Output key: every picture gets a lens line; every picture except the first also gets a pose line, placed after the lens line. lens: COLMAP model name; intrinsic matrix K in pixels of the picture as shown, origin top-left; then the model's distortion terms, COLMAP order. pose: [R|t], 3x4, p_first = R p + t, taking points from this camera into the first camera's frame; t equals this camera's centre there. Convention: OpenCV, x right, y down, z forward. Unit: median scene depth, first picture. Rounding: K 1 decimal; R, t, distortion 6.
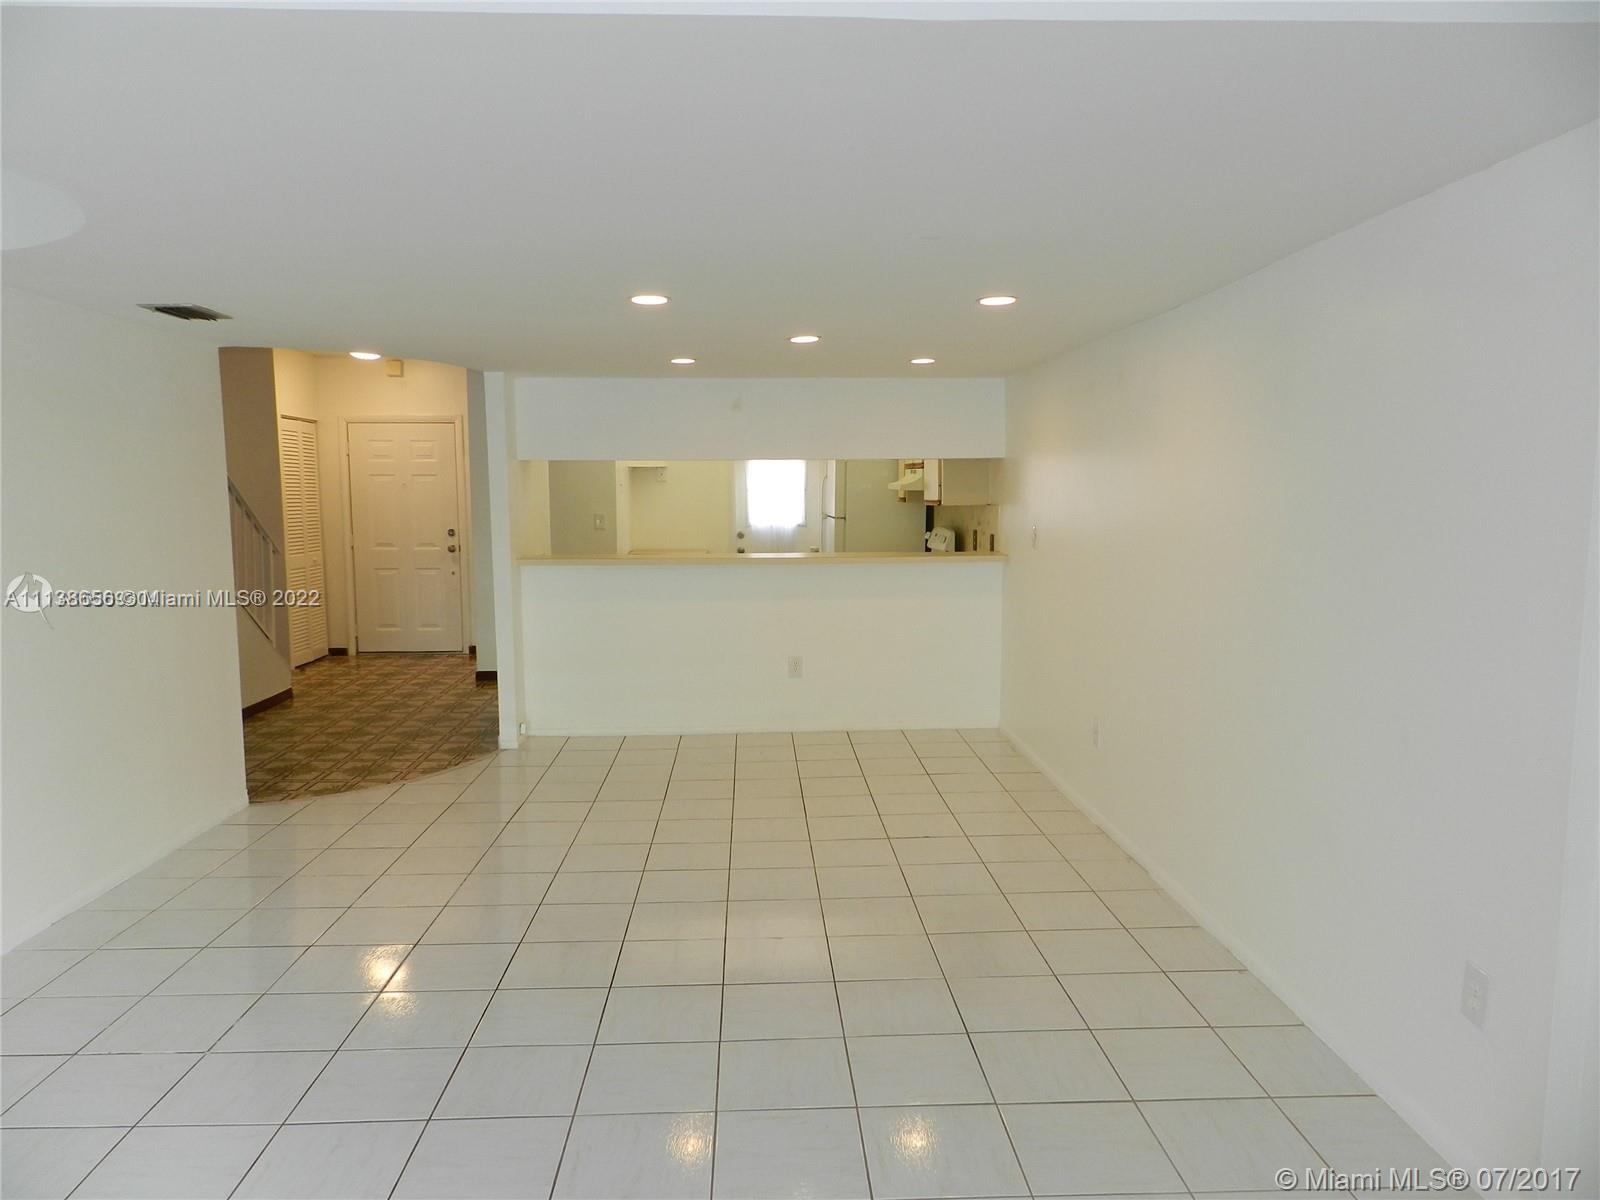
lens RADIAL K [[1072.8, 0, 799.3], [0, 1072.8, 609.8], [0, 0, 1]] dist [0.022130, -0.013145]
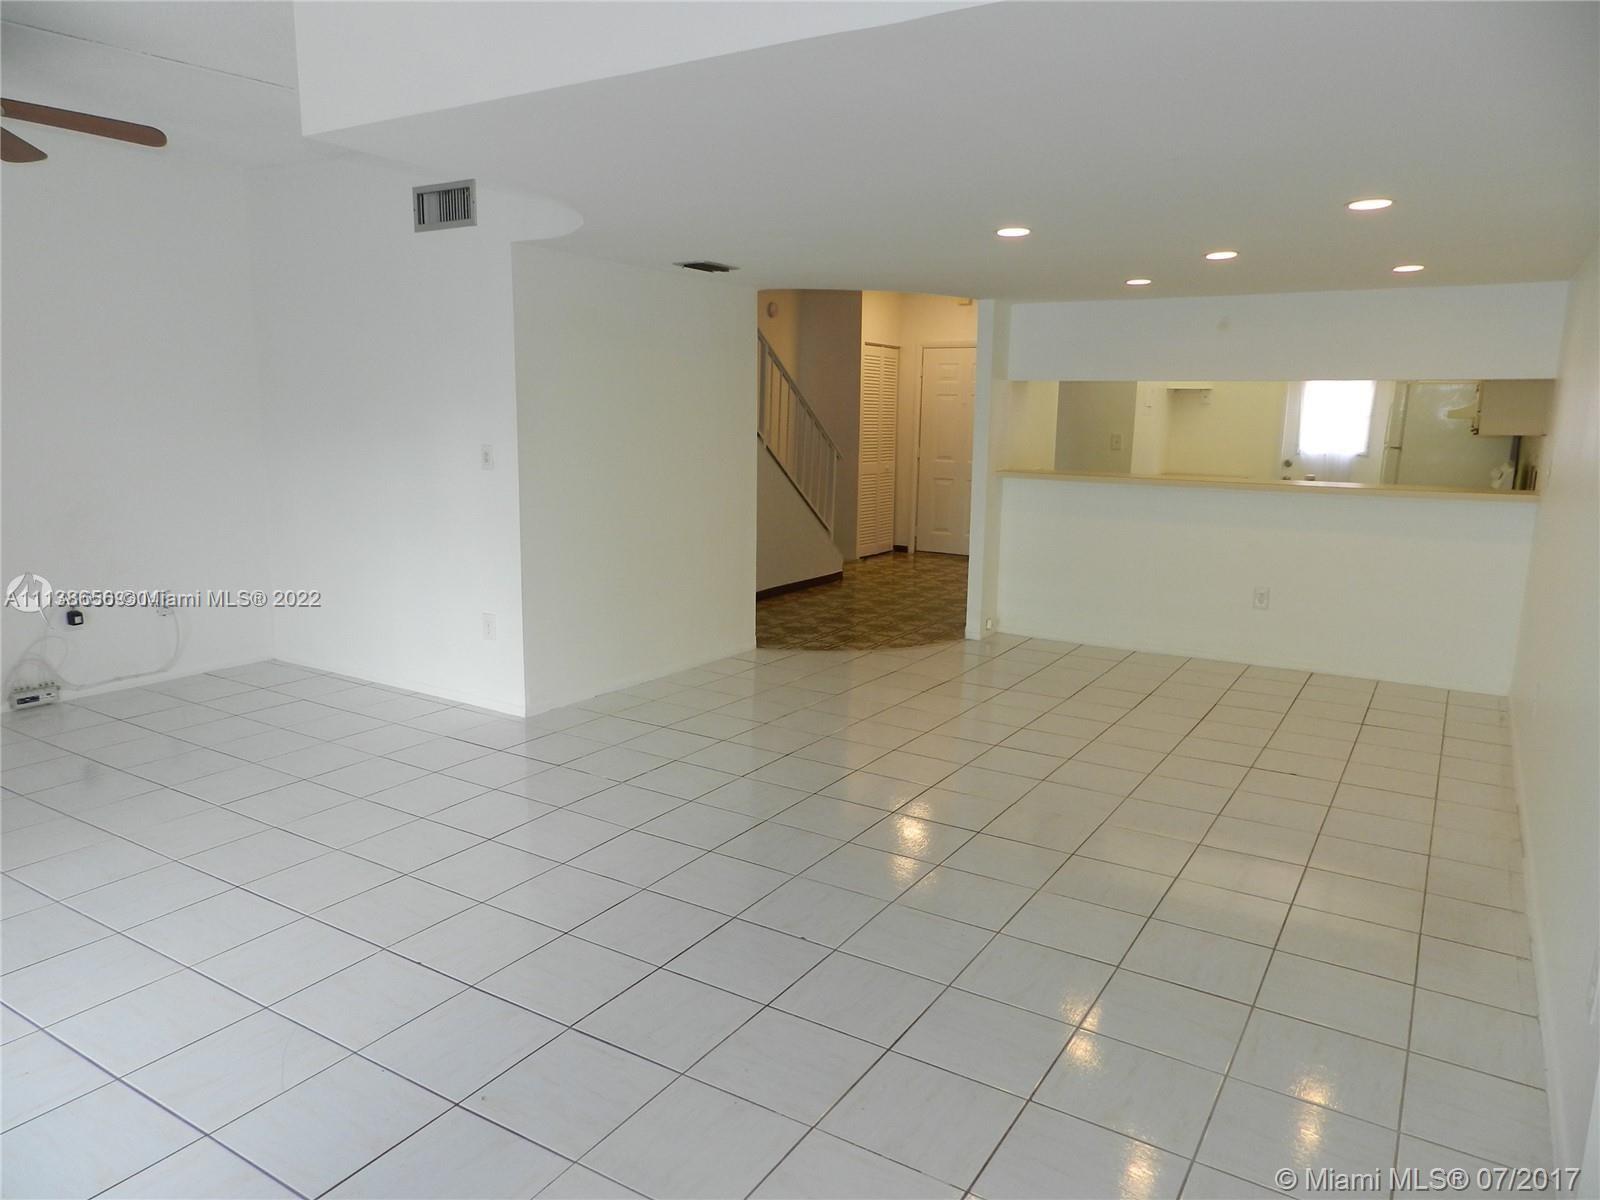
lens RADIAL K [[1072.8, 0, 796.6], [0, 1072.8, 597.5], [0, 0, 1]] dist [0.022130, -0.013145]
pose [[0.825861, 0.115020, -0.552018, 0.144977], [-0.083017, 0.993108, 0.082728, 0.005959], [0.557729, -0.022495, 0.829718, -0.025598]]
